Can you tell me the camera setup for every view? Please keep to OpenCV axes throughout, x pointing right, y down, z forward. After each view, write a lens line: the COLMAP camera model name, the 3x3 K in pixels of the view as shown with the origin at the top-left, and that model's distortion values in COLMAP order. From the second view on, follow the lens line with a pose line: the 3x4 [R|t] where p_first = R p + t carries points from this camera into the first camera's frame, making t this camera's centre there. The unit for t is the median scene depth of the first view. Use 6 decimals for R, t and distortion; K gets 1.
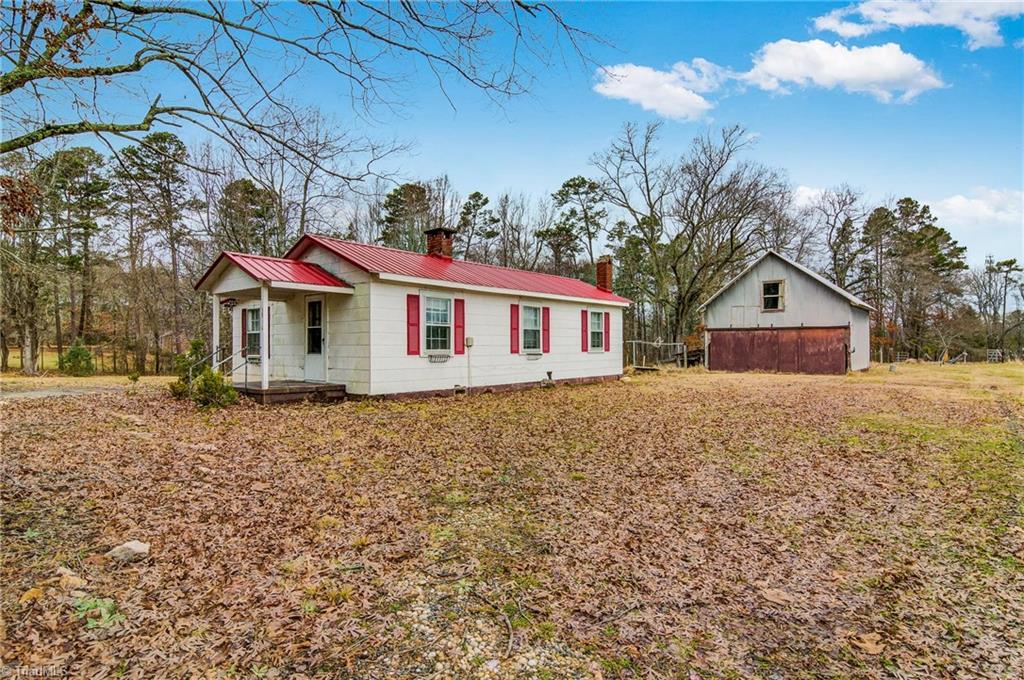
lens RADIAL K [[543.1, 0, 518.7], [0, 543.1, 352.5], [0, 0, 1]] dist [0.023370, -0.000341]
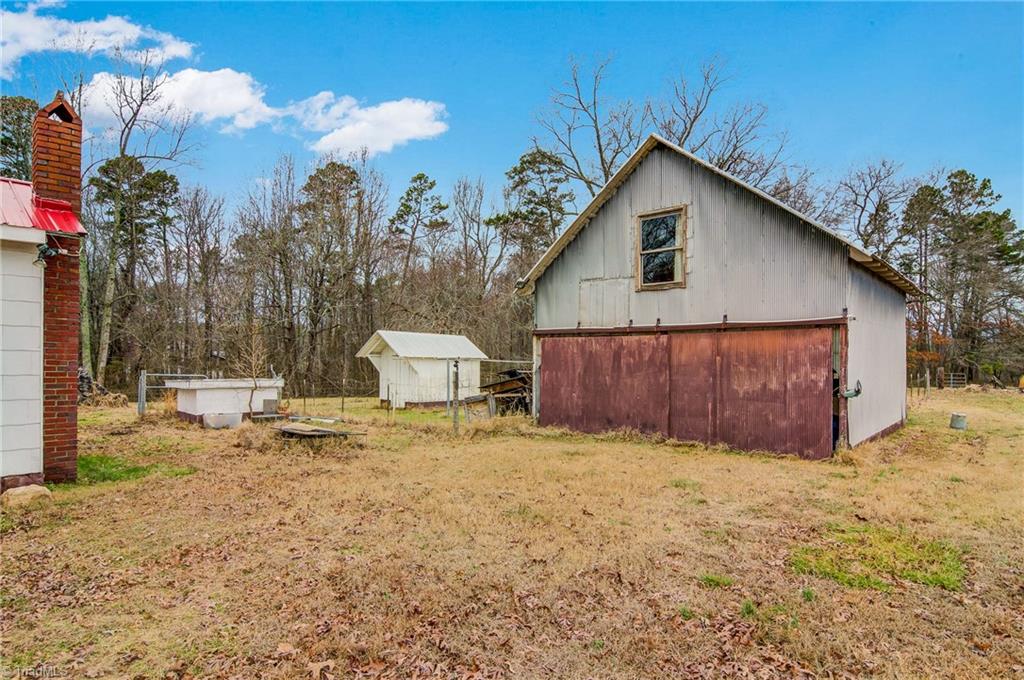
lens RADIAL K [[549.1, 0, 510.8], [0, 549.1, 368.3], [0, 0, 1]] dist [0.023603, -0.016538]
pose [[0.998405, 0.007454, -0.055966, 0.118383], [-0.007065, 0.999950, 0.007136, -0.005463], [0.056016, -0.006729, 0.998407, 0.183258]]
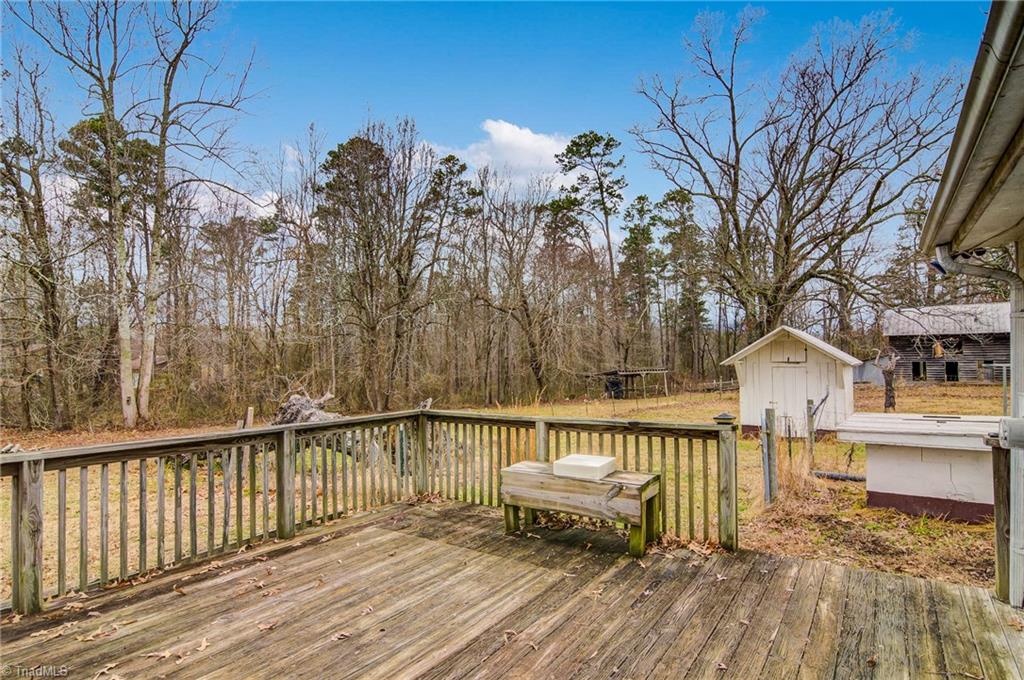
lens RADIAL K [[543.1, 0, 518.7], [0, 543.1, 352.5], [0, 0, 1]] dist [0.023370, -0.000341]
pose [[0.995788, -0.016027, 0.090275, -0.061738], [0.017421, 0.999741, -0.014677, -0.012721], [-0.090017, 0.016187, 0.995809, 0.275814]]
